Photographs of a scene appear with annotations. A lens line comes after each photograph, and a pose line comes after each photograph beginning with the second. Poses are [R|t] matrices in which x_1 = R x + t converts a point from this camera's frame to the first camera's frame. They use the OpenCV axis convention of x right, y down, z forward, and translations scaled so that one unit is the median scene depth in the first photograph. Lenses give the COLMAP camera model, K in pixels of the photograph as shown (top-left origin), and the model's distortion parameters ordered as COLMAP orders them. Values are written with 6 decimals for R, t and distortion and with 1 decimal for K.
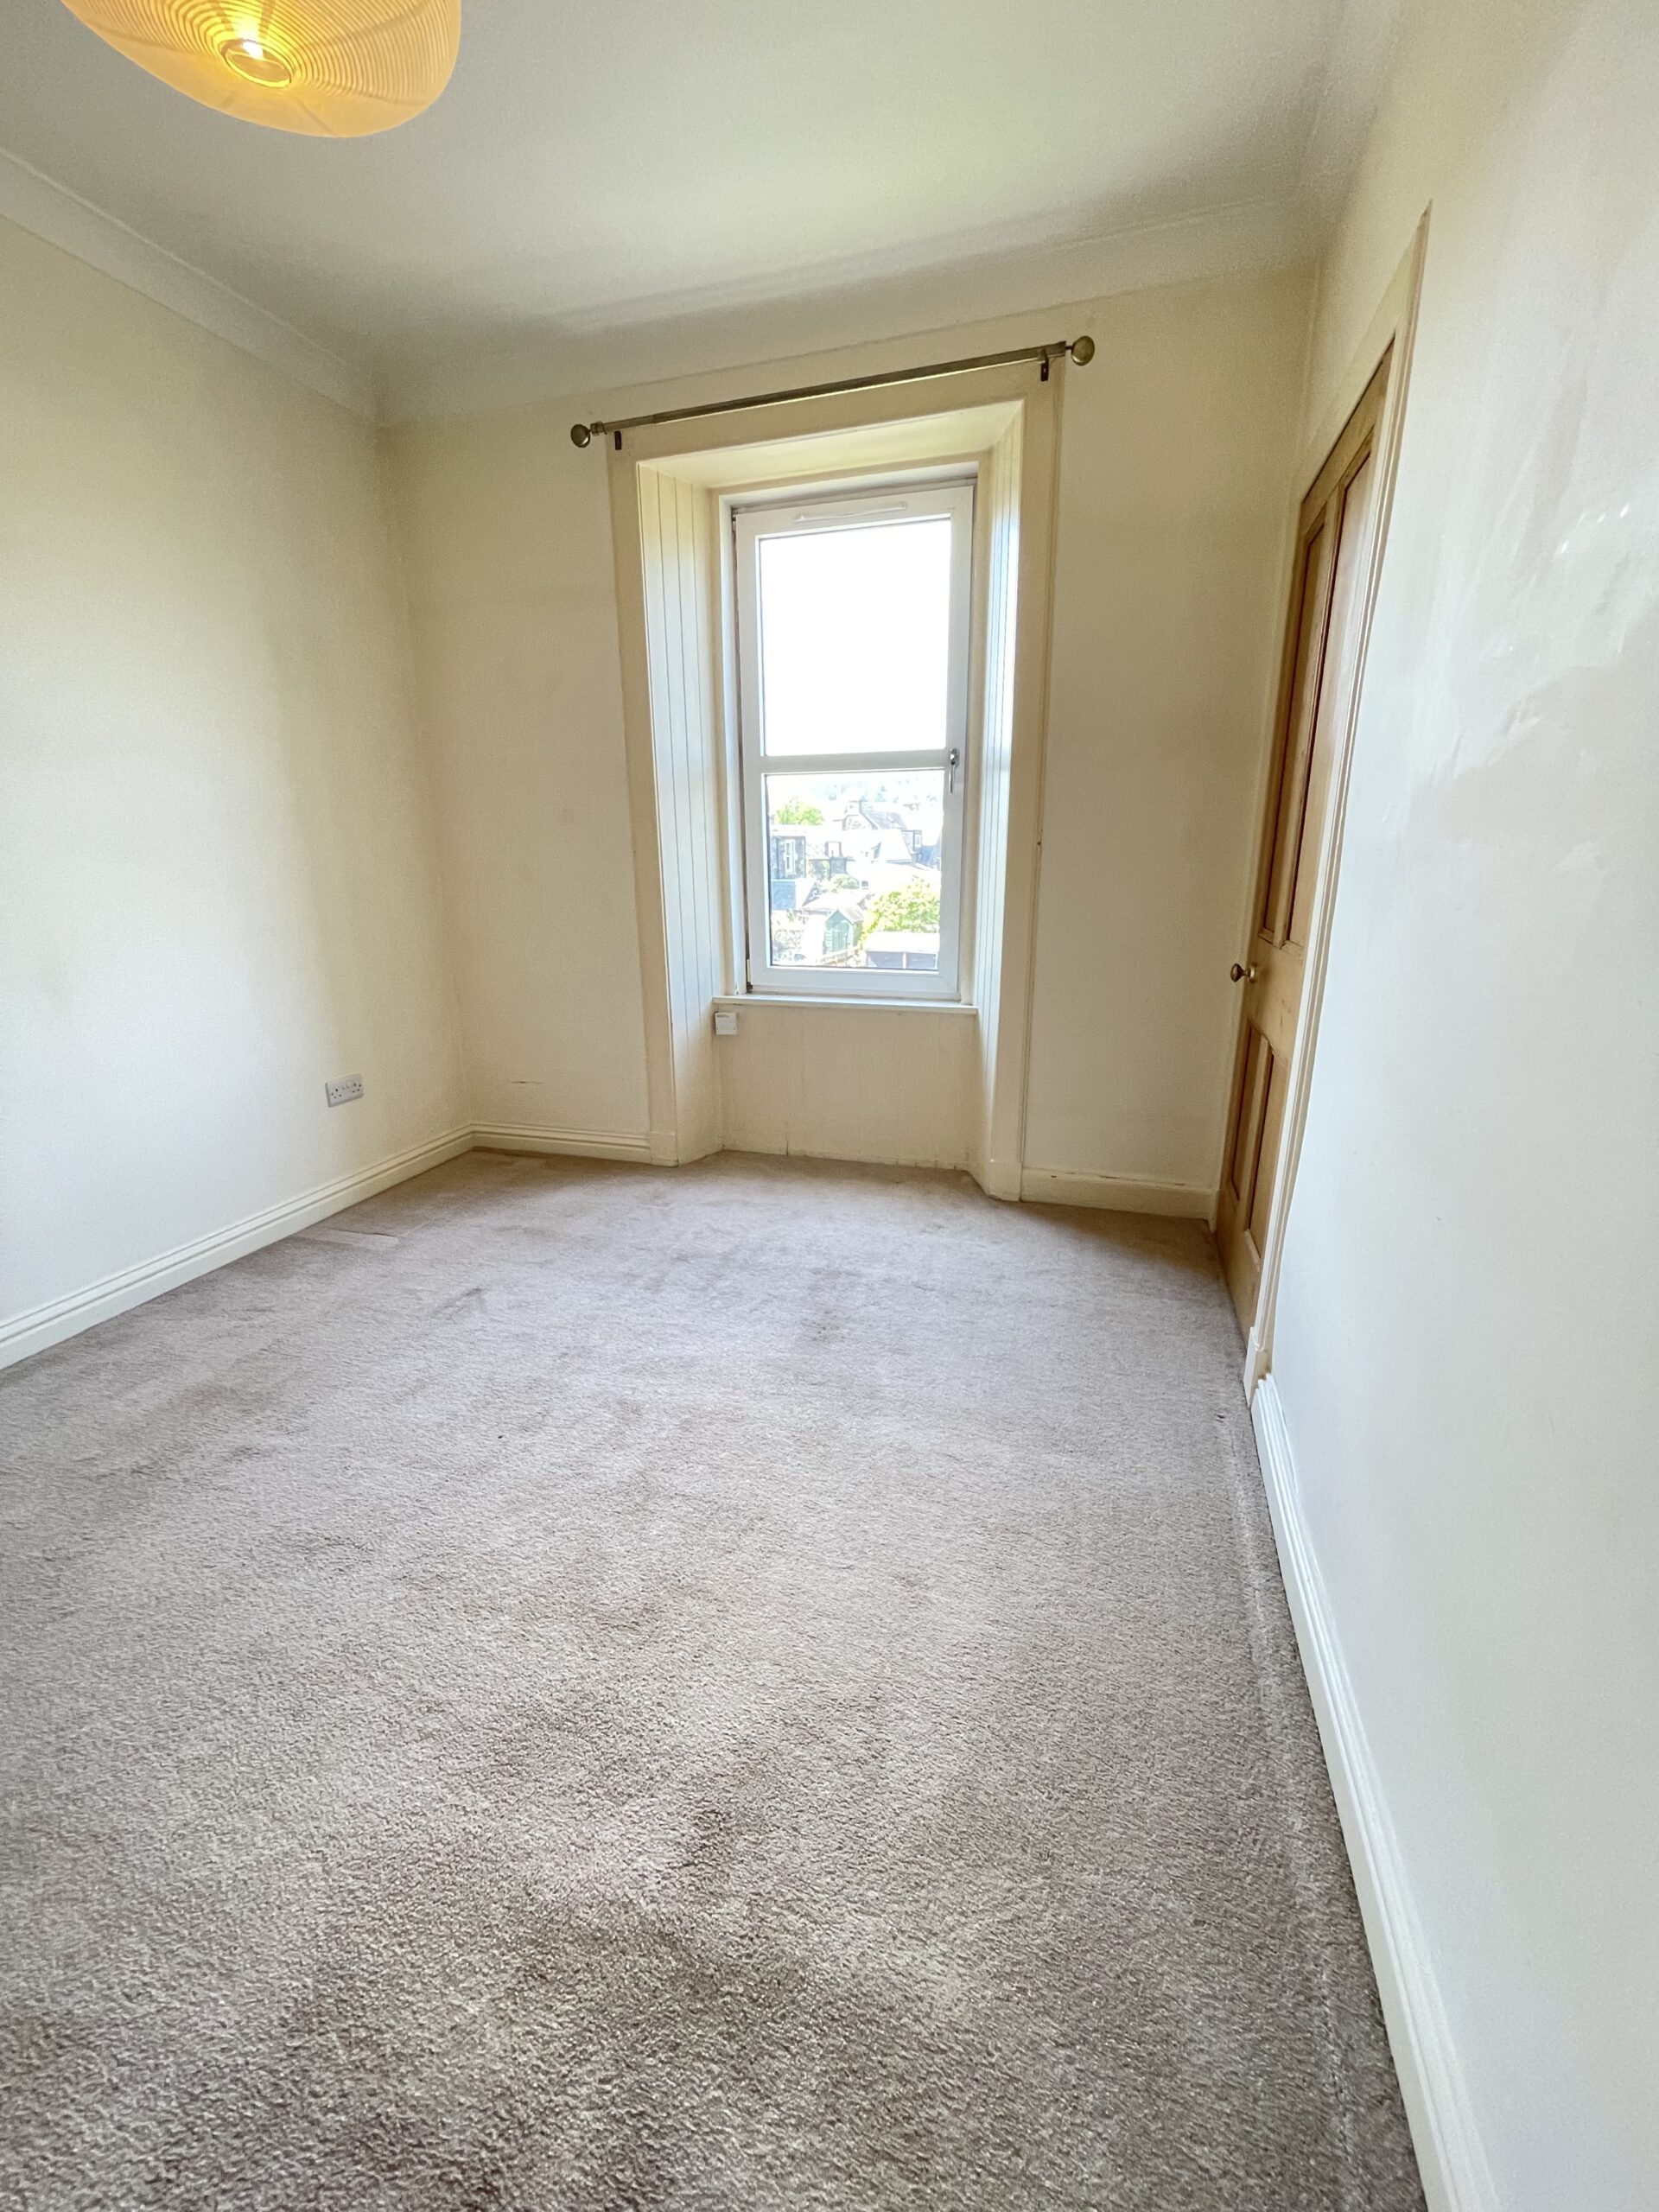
lens RADIAL K [[895.3, 0, 818.7], [0, 895.3, 1115.0], [0, 0, 1]] dist [-0.004183, 0.000925]
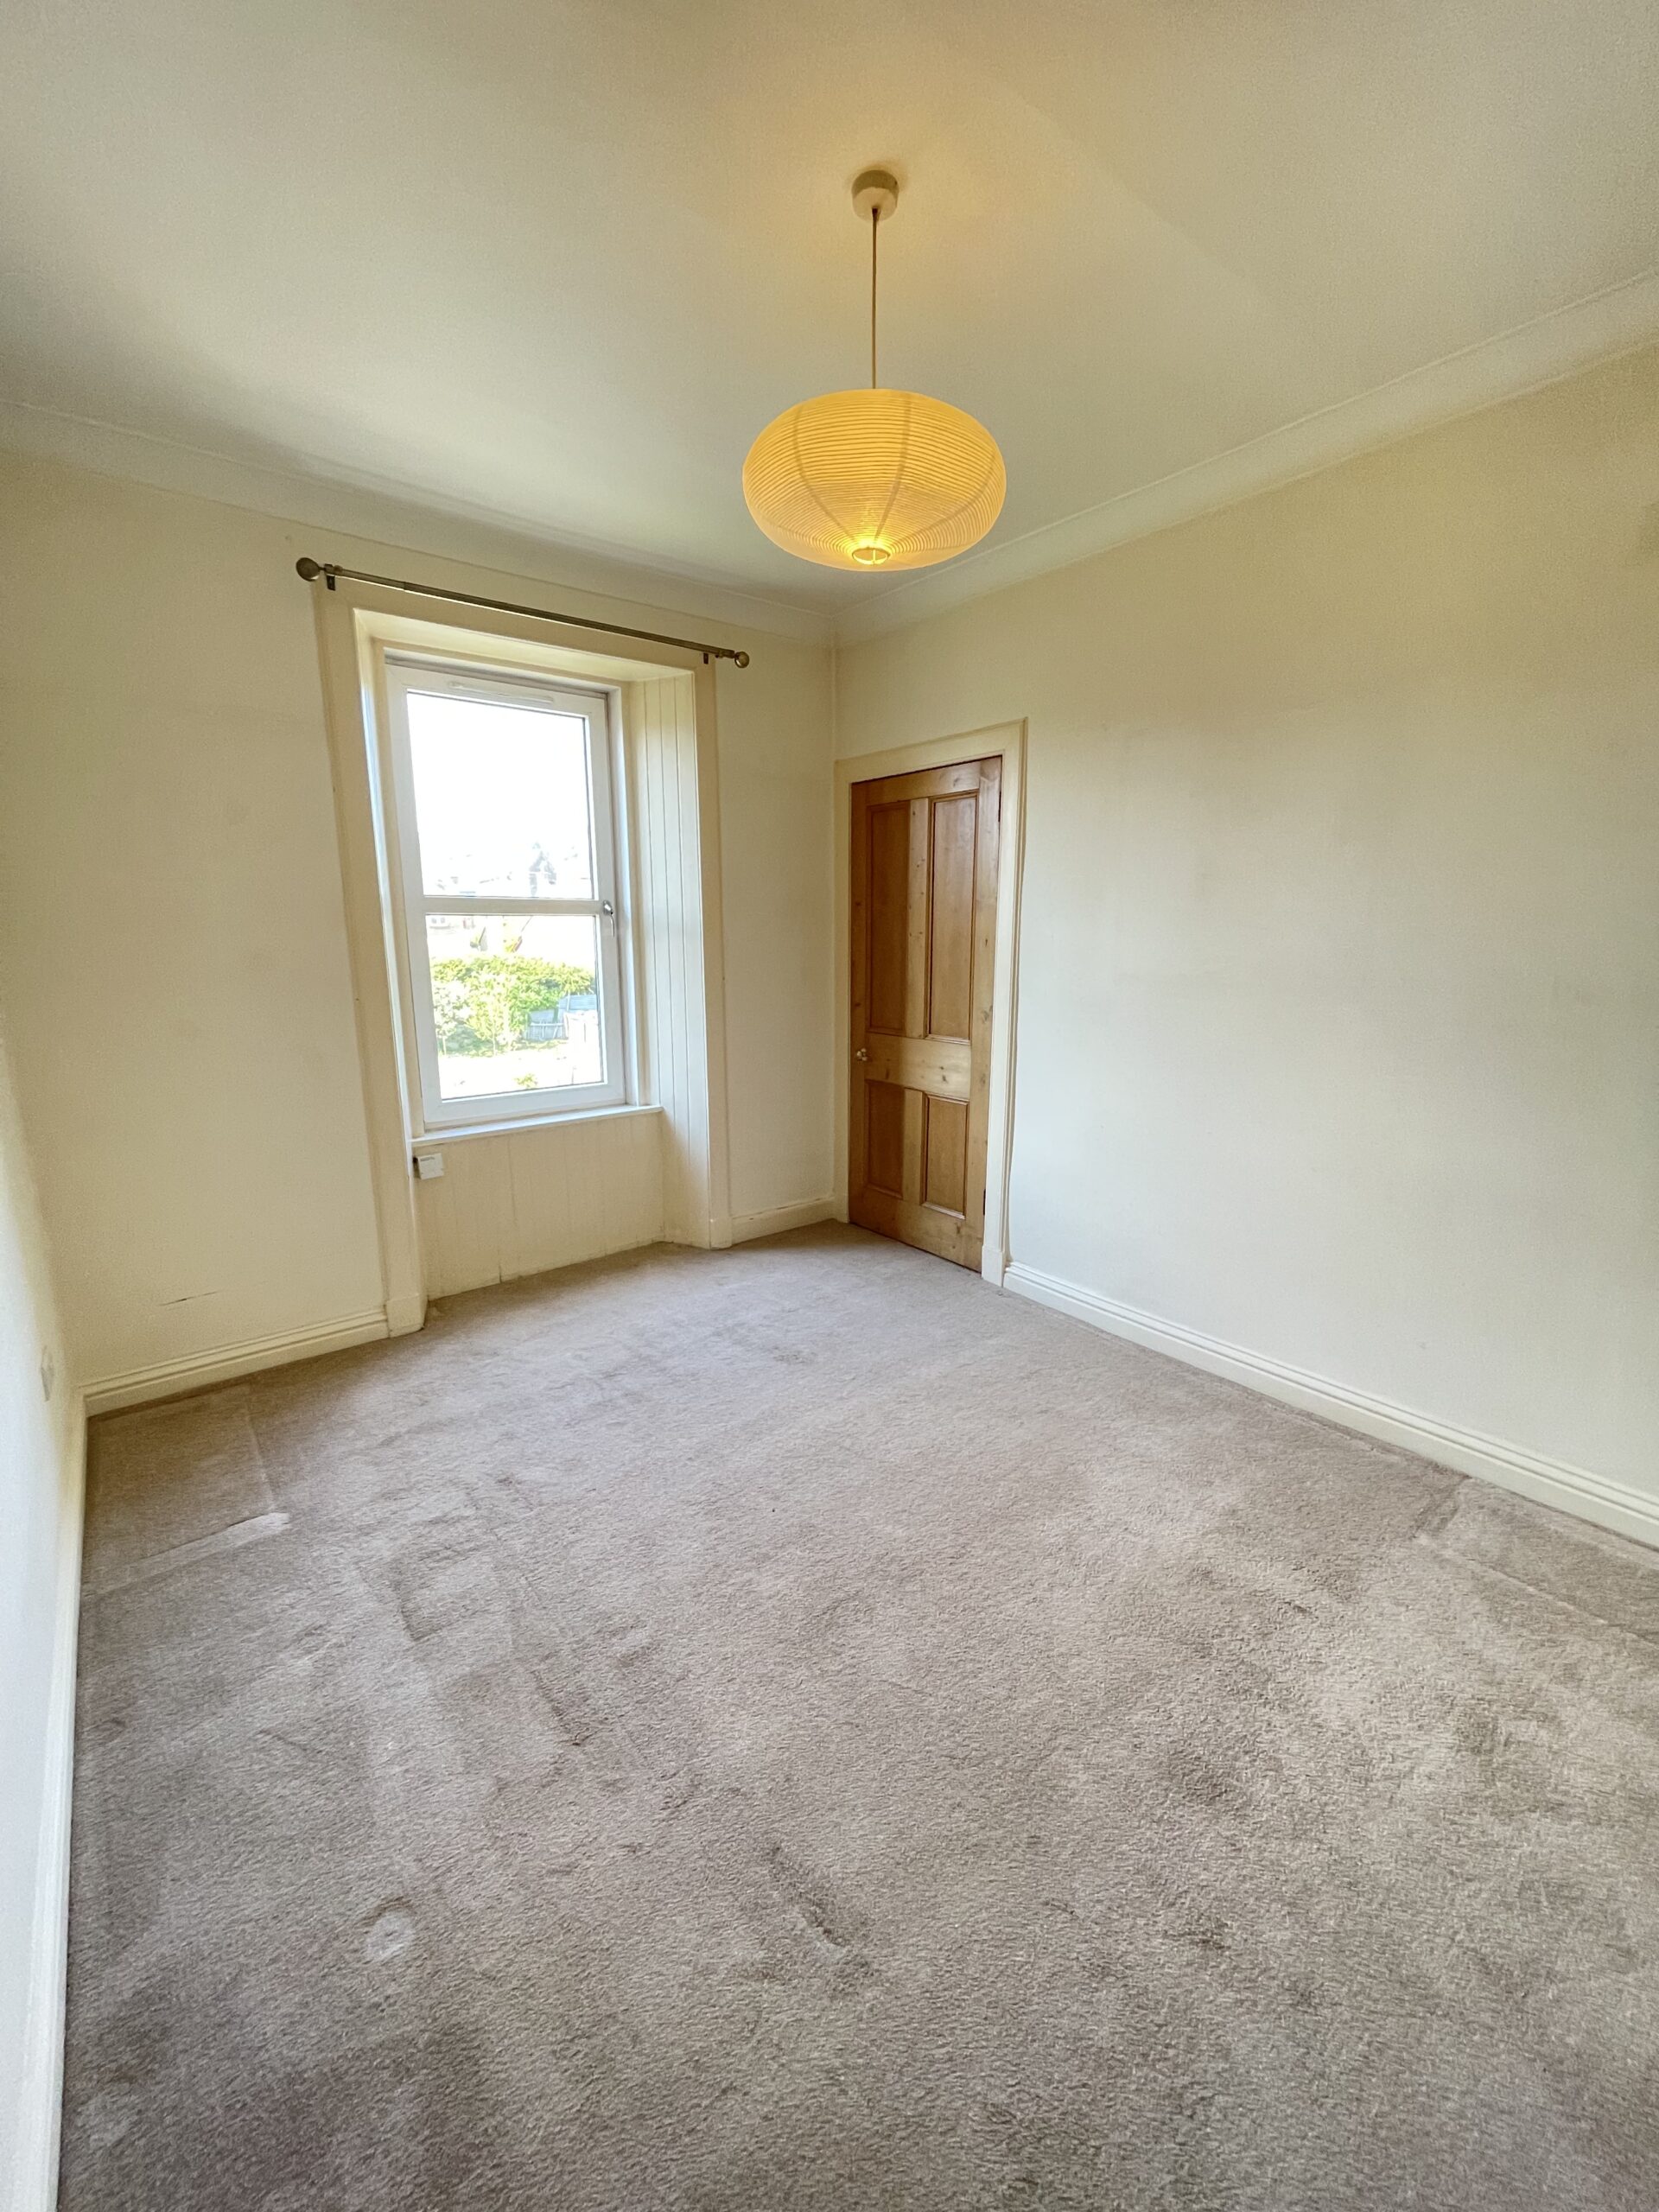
lens RADIAL K [[895.3, 0, 835.2], [0, 895.3, 1113.9], [0, 0, 1]] dist [-0.004183, 0.000925]
pose [[0.553129, -0.164698, 0.816653, -0.693277], [0.234966, 0.971309, 0.036743, -0.098308], [-0.799274, 0.171562, 0.575958, 0.103142]]
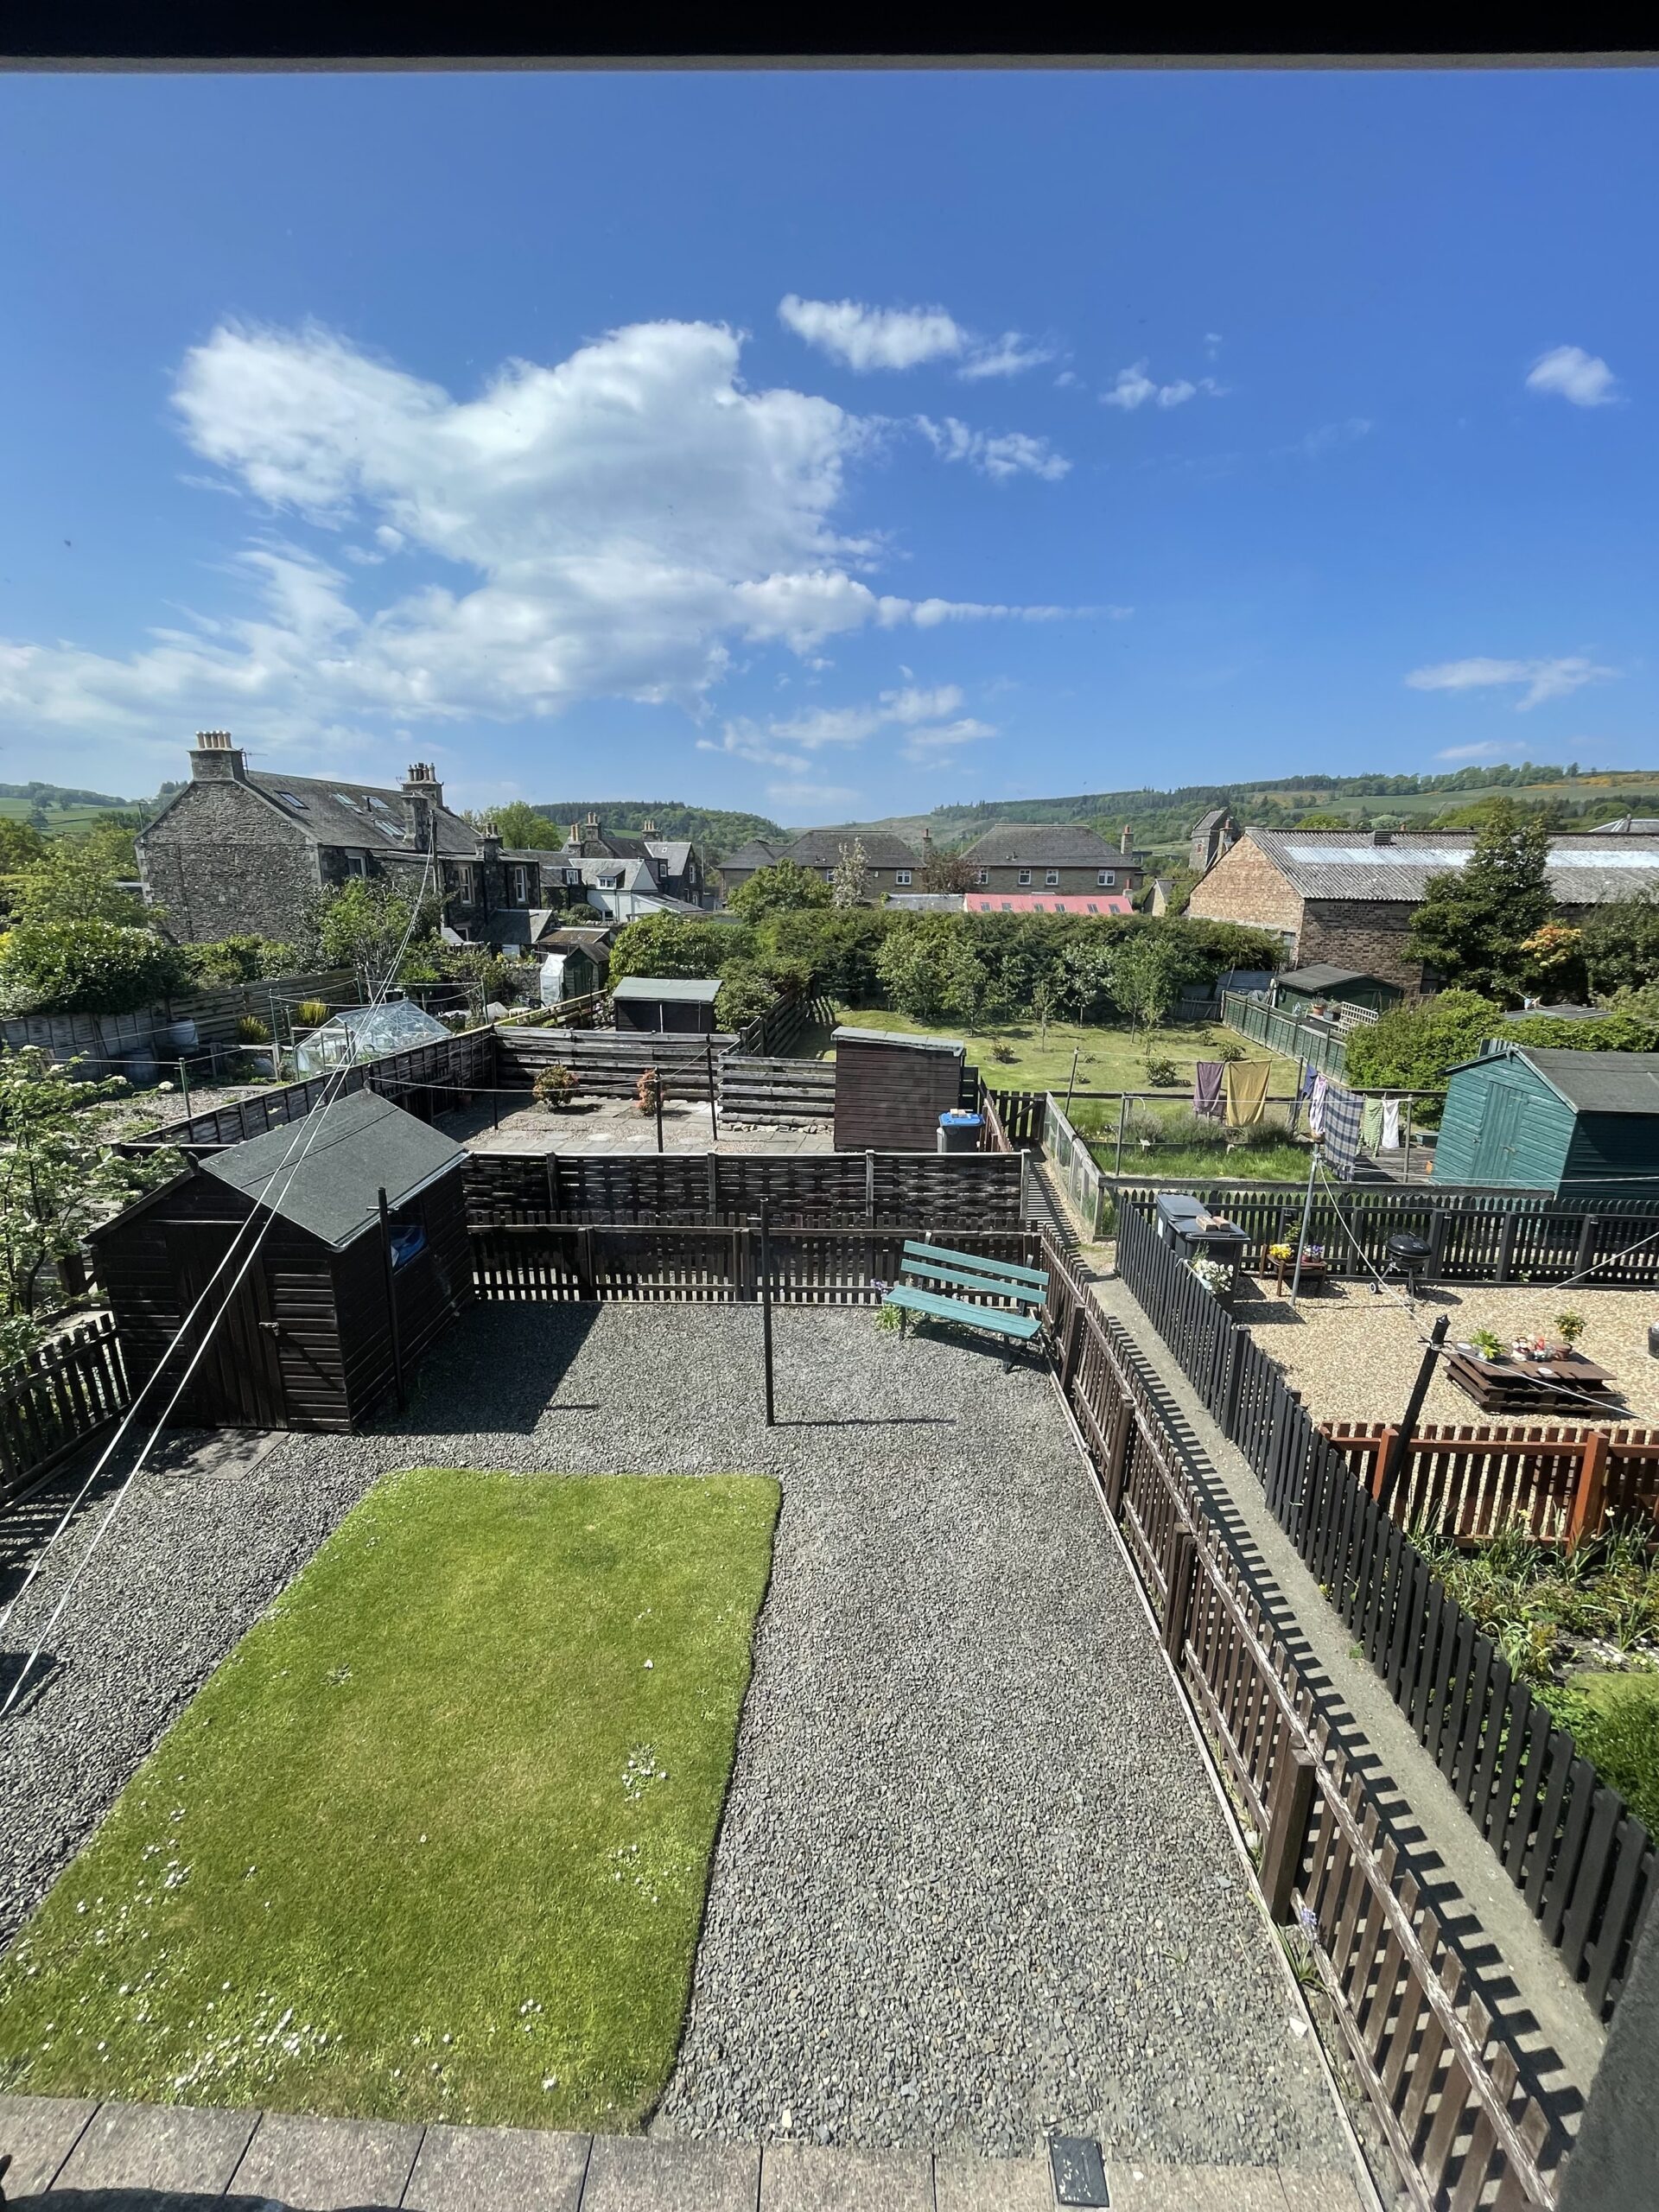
lens RADIAL K [[895.3, 0, 830.9], [0, 895.3, 1109.3], [0, 0, 1]] dist [-0.004183, 0.000925]
pose [[0.958534, -0.043455, 0.281647, 0.049436], [0.053800, 0.998128, -0.029097, -0.377881], [-0.279855, 0.043043, 0.959077, 1.122742]]
